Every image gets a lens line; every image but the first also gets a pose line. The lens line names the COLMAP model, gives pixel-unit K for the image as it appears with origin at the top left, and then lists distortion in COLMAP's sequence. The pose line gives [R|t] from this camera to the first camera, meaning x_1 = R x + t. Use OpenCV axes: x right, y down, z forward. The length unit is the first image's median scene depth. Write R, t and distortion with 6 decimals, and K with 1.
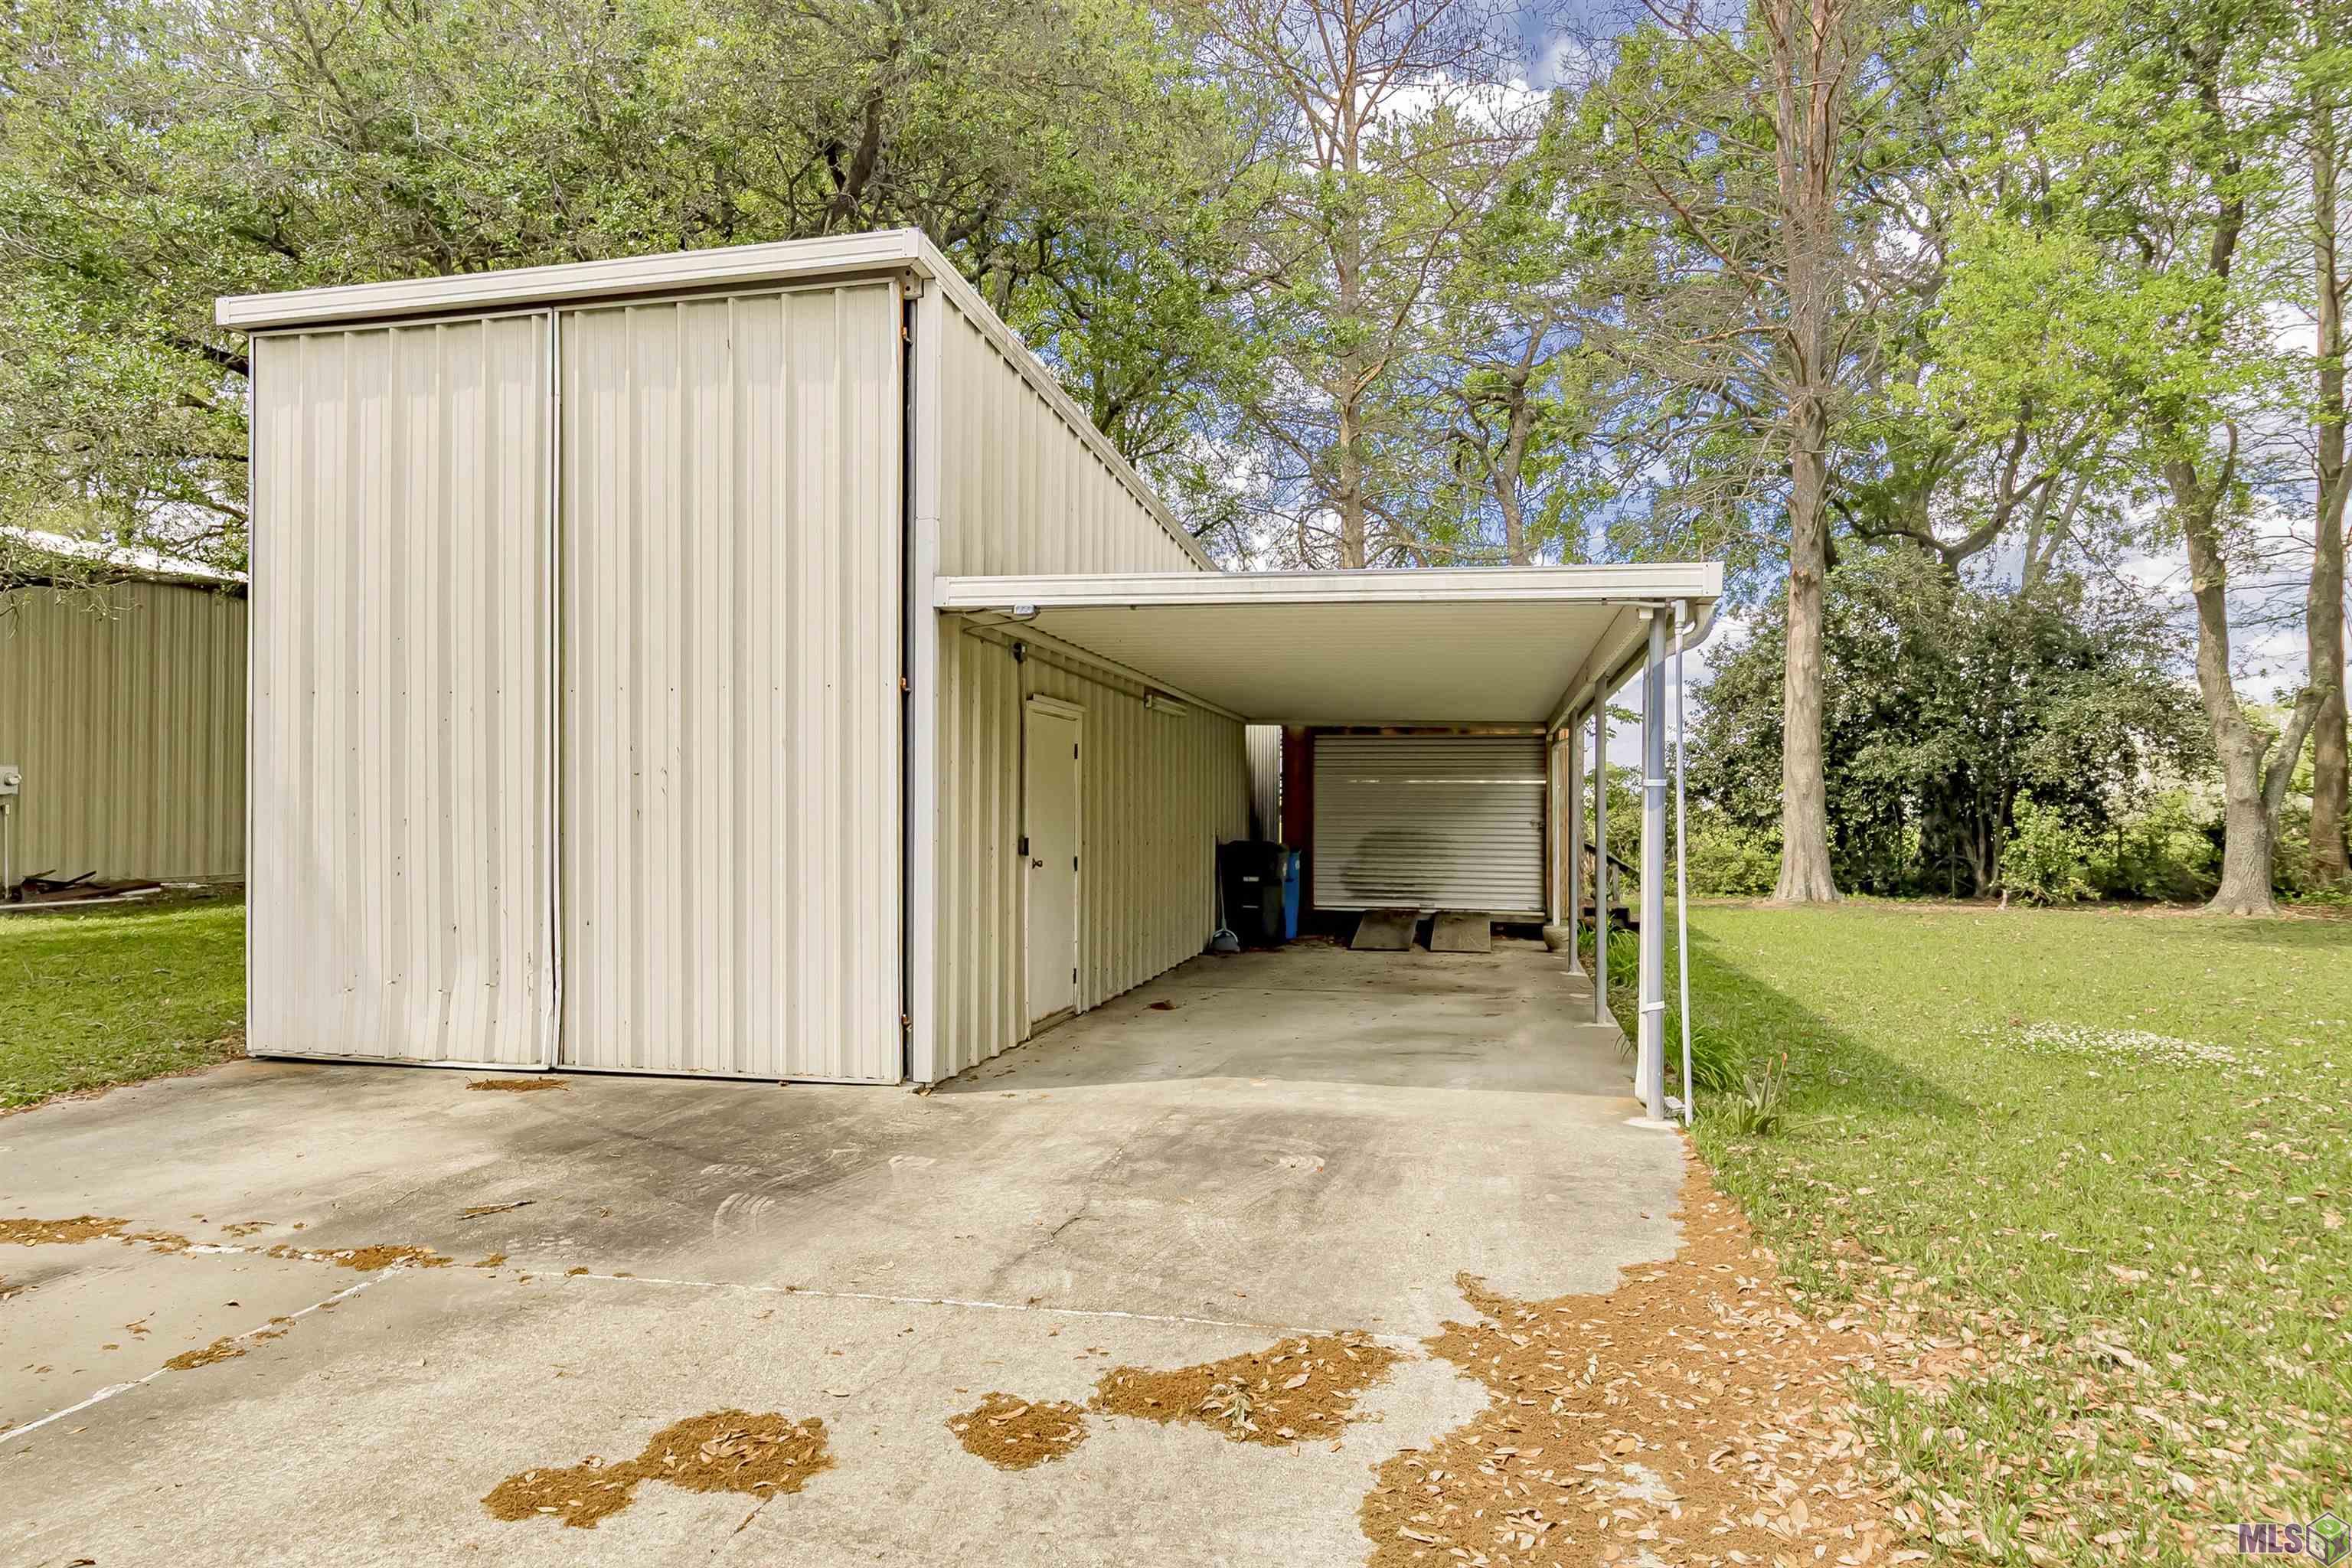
lens RADIAL K [[1292.8, 0, 1173.5], [0, 1292.8, 811.1], [0, 0, 1]] dist [-0.000604, -0.000015]
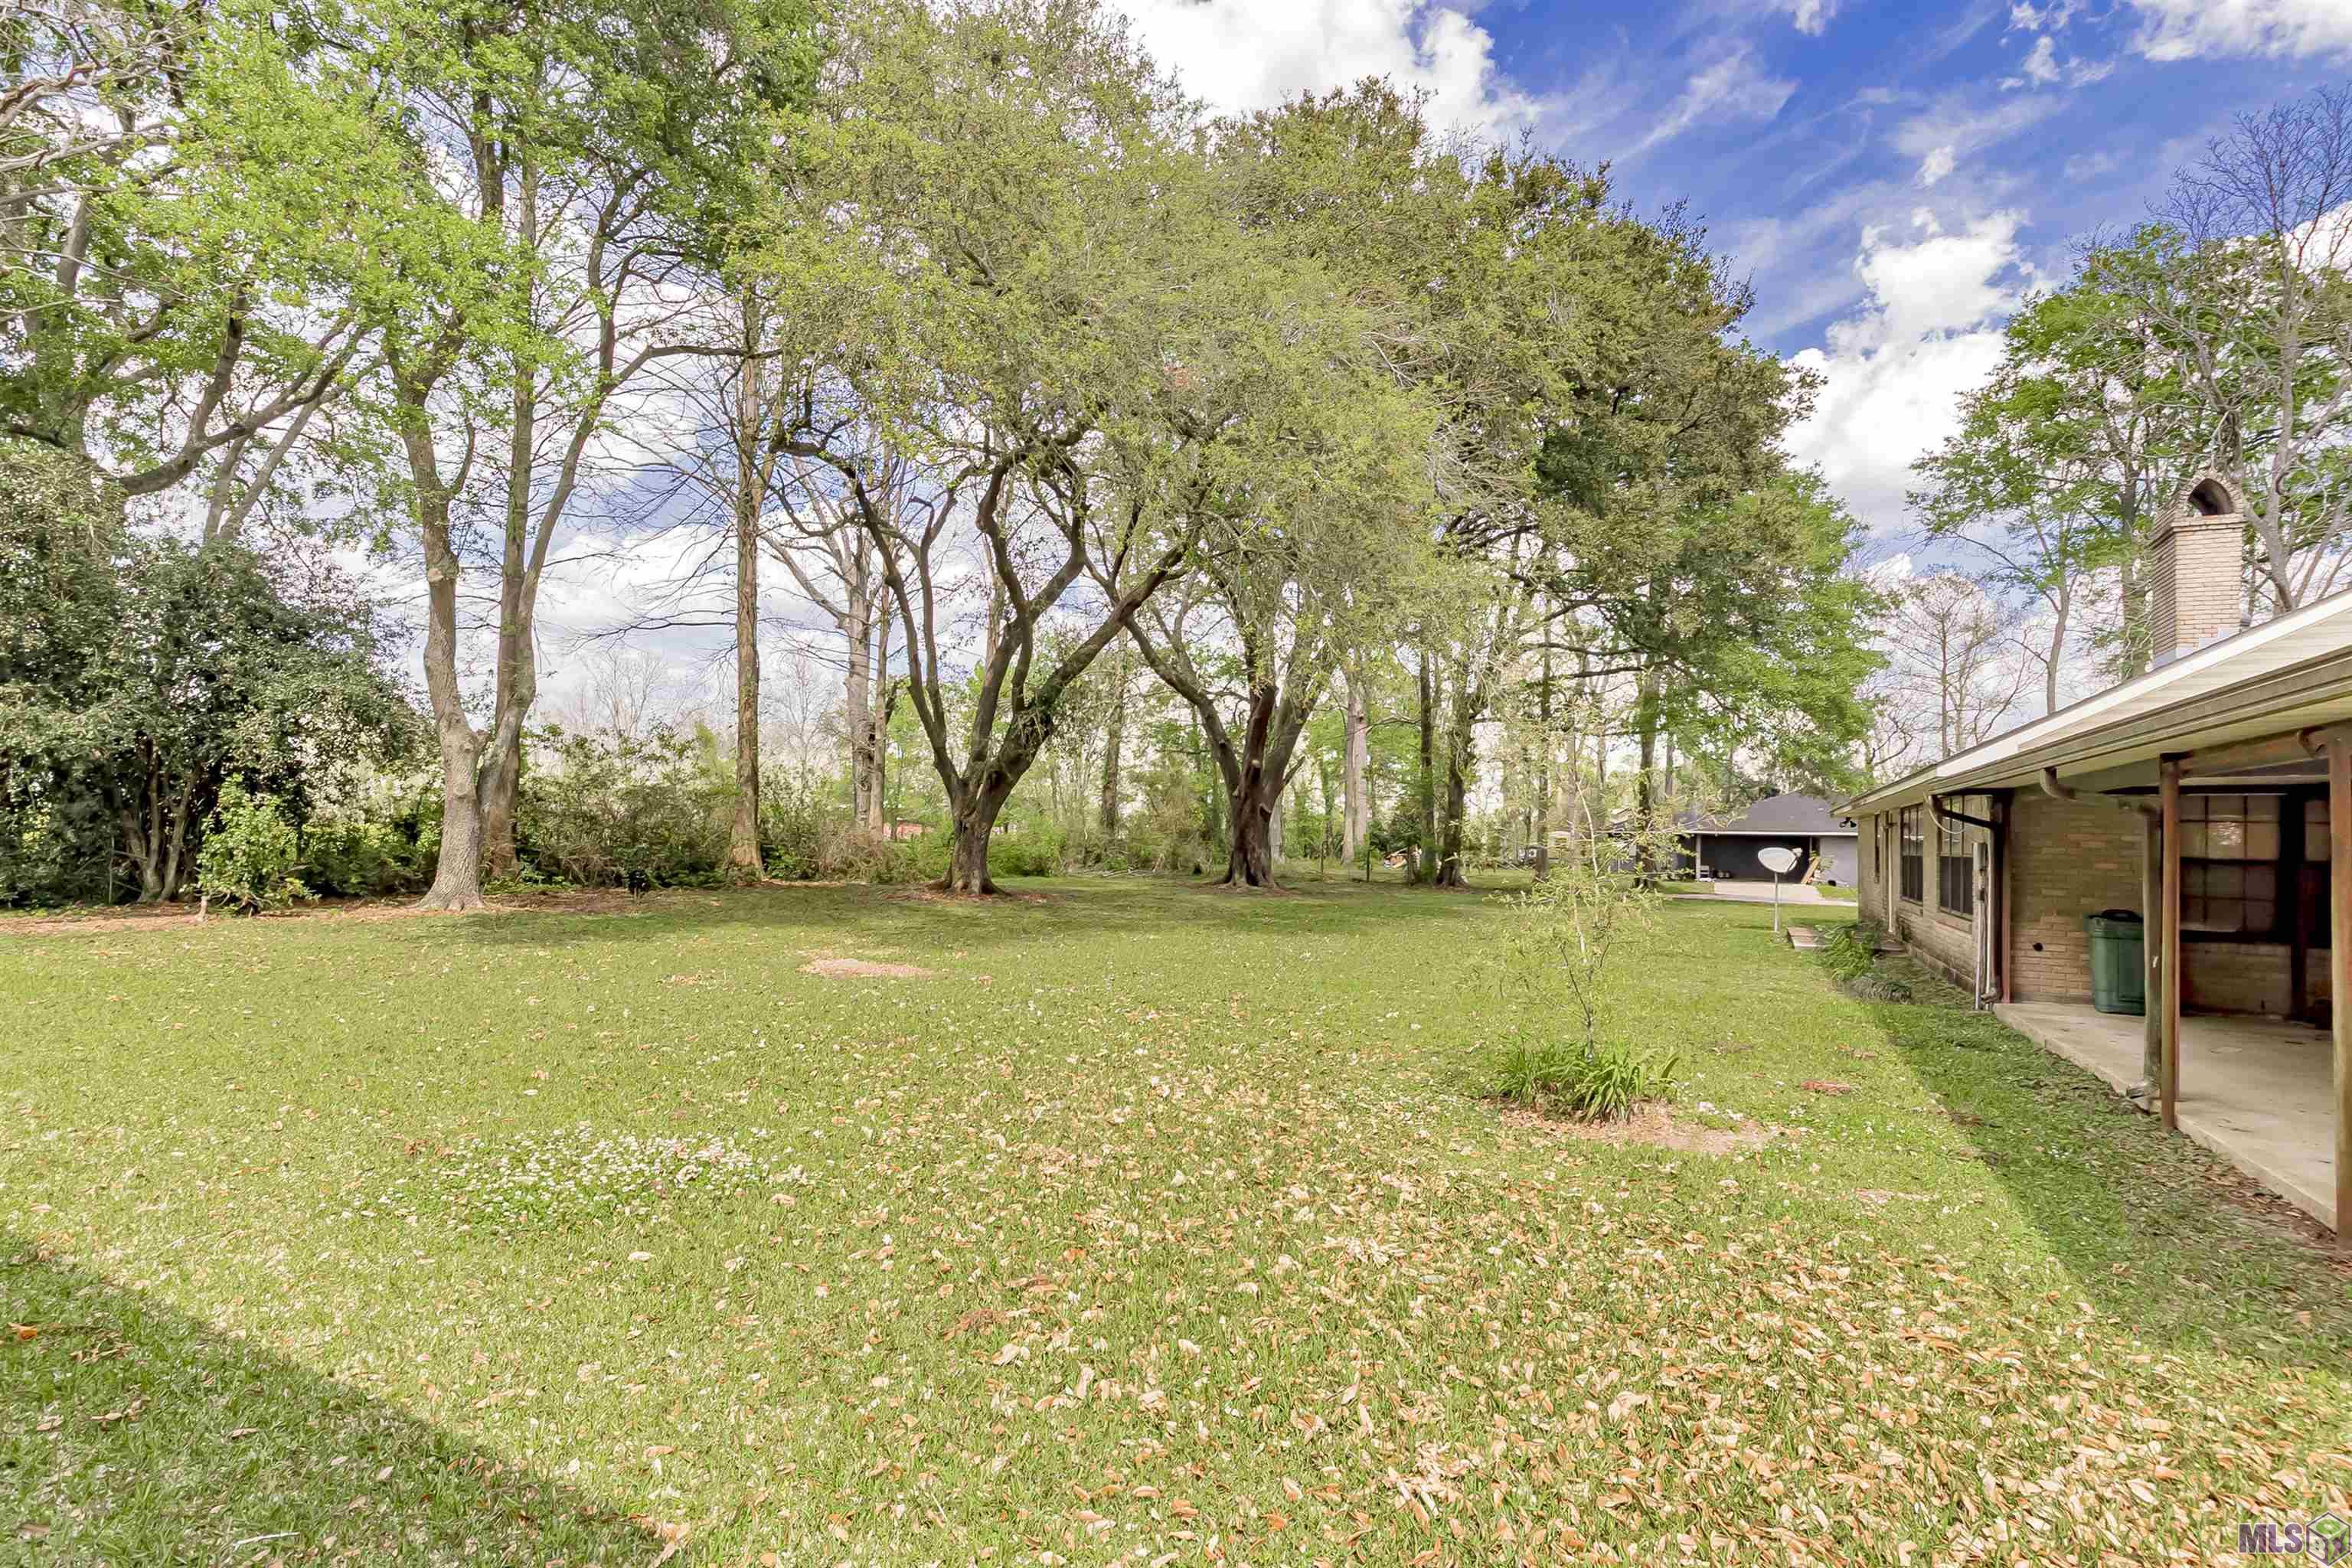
lens RADIAL K [[1159.0, 0, 1176.0], [0, 1159.0, 784.0], [0, 0, 1]] dist [-0.004325, -0.000303]
pose [[0.244711, 0.042767, 0.968652, 0.081390], [-0.028612, 0.998910, -0.036875, -0.000218], [-0.969174, -0.018692, 0.245668, 0.218610]]
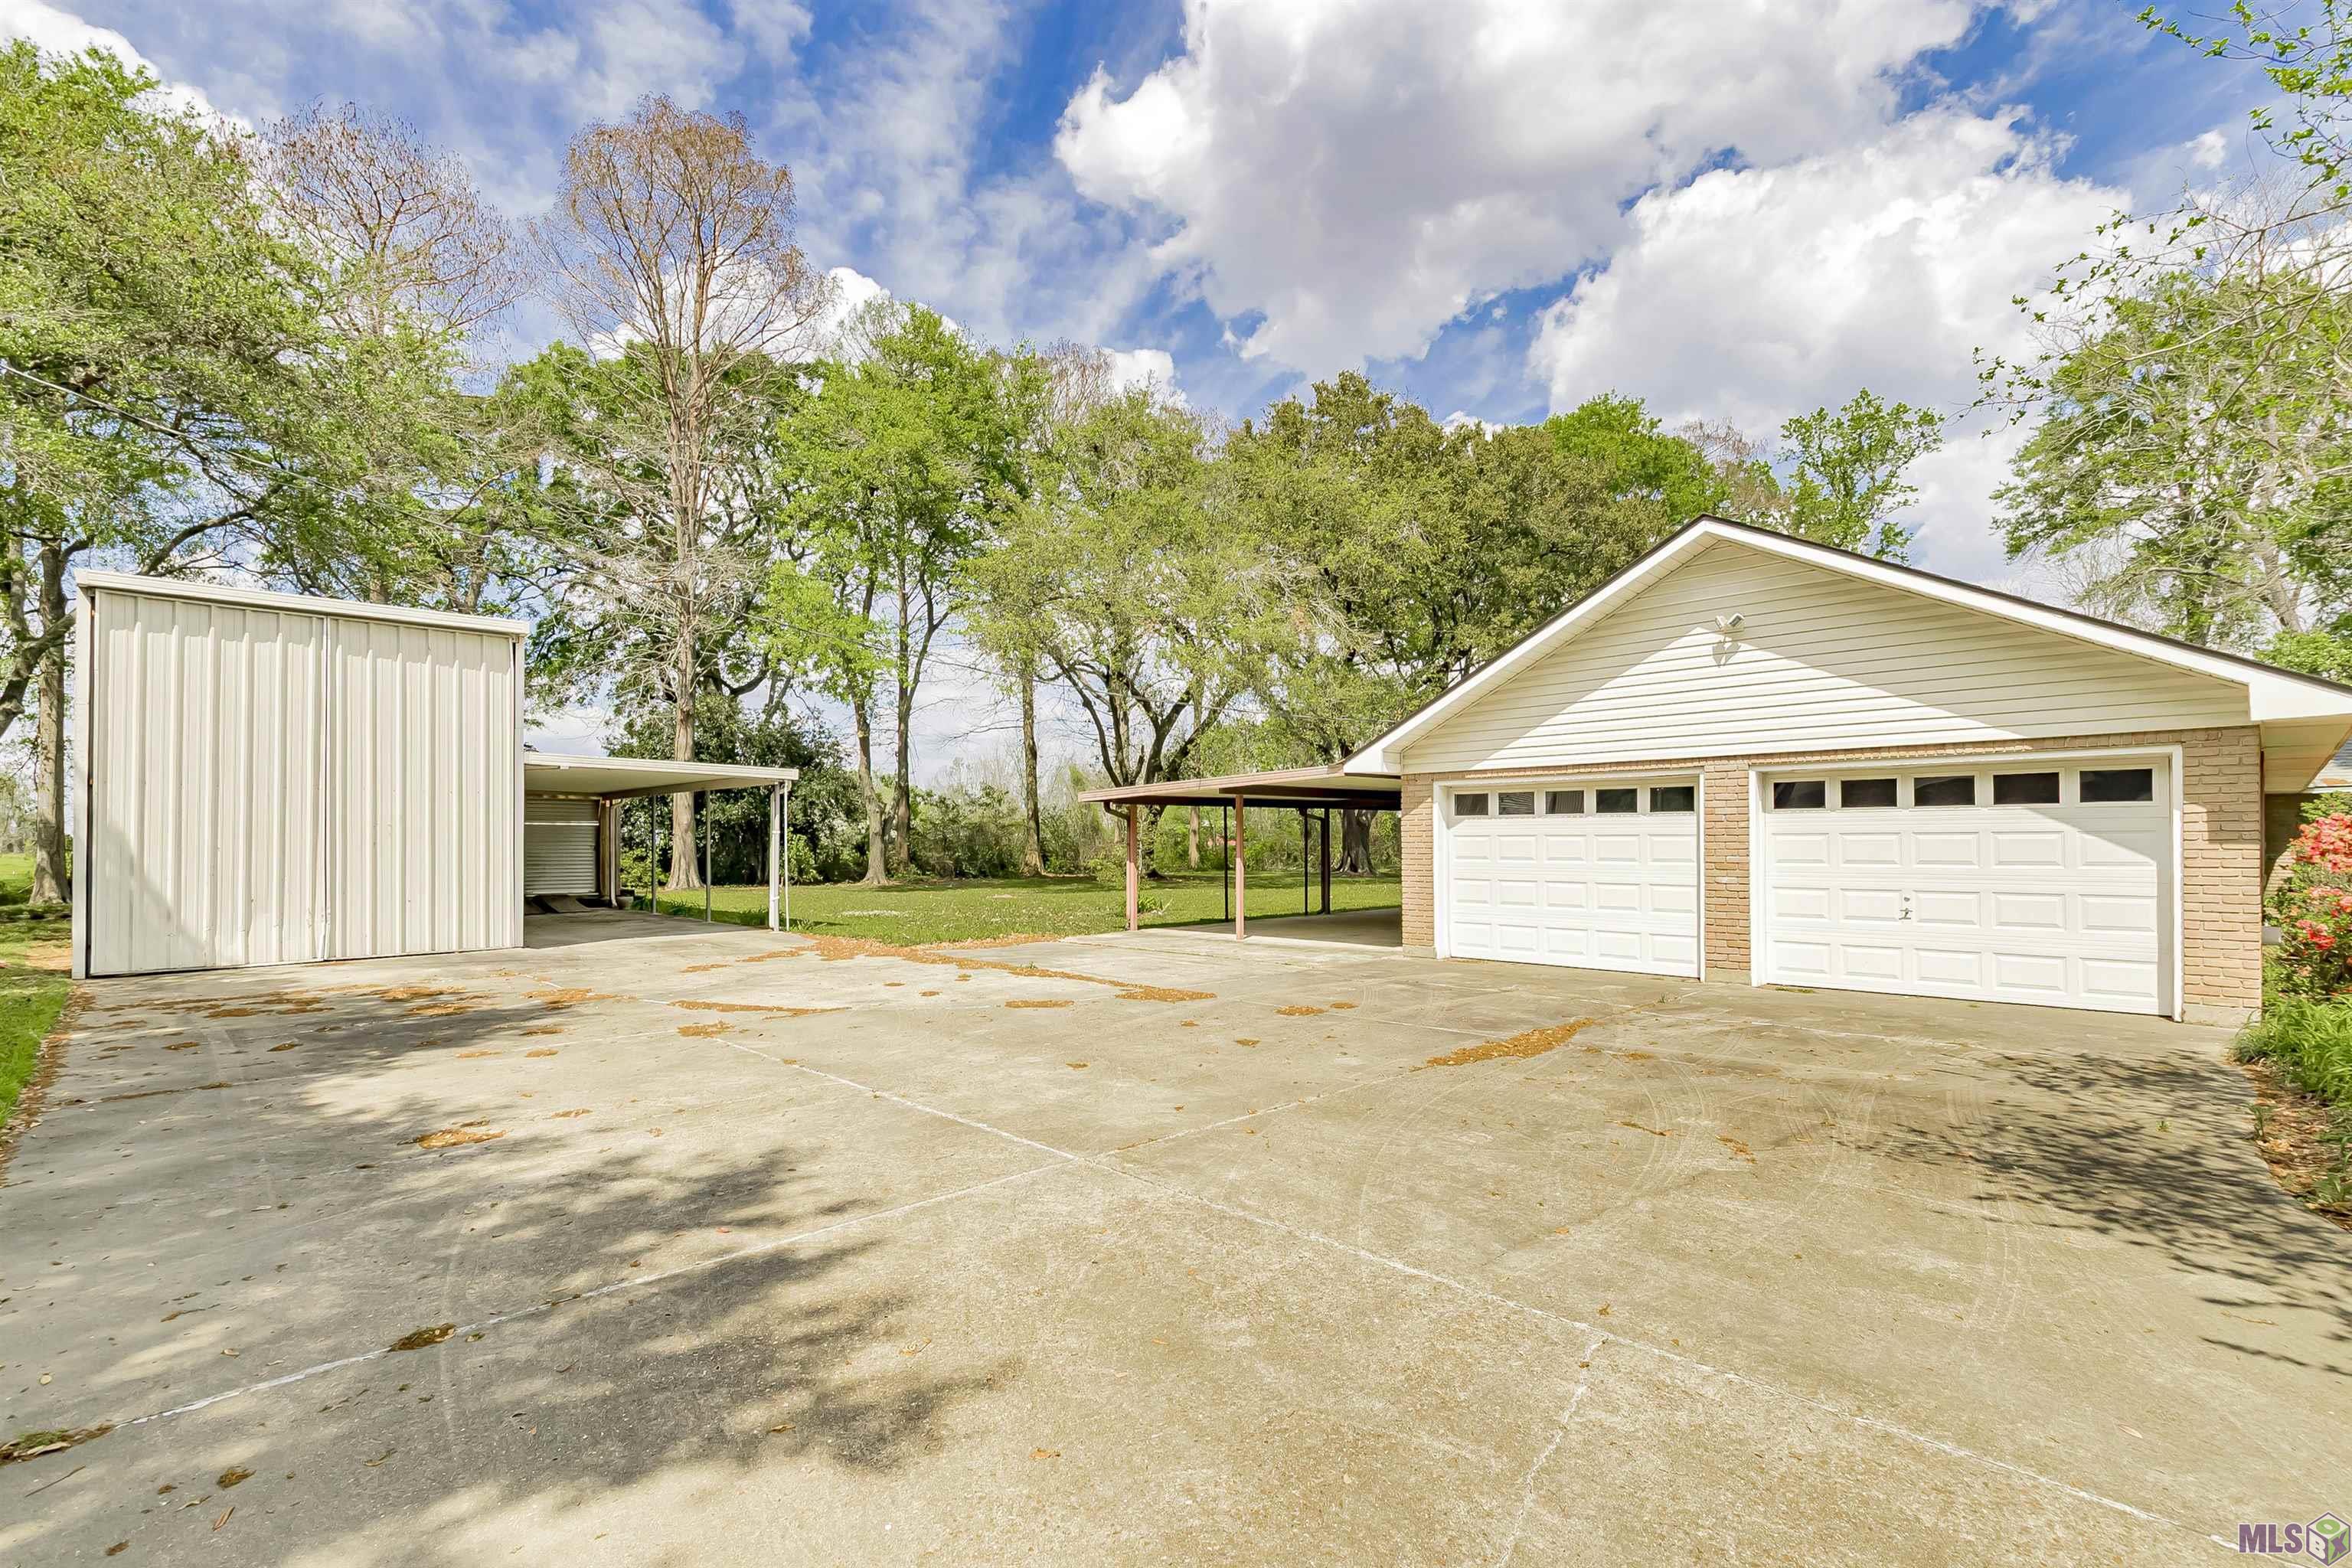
lens RADIAL K [[1074.6, 0, 1184.3], [0, 1074.6, 811.4], [0, 0, 1]] dist [0.001558, -0.000032]
pose [[0.537790, 0.014659, 0.842951, -0.412216], [0.006047, 0.999756, -0.021244, -0.002342], [-0.843057, 0.016523, 0.537570, -0.408460]]
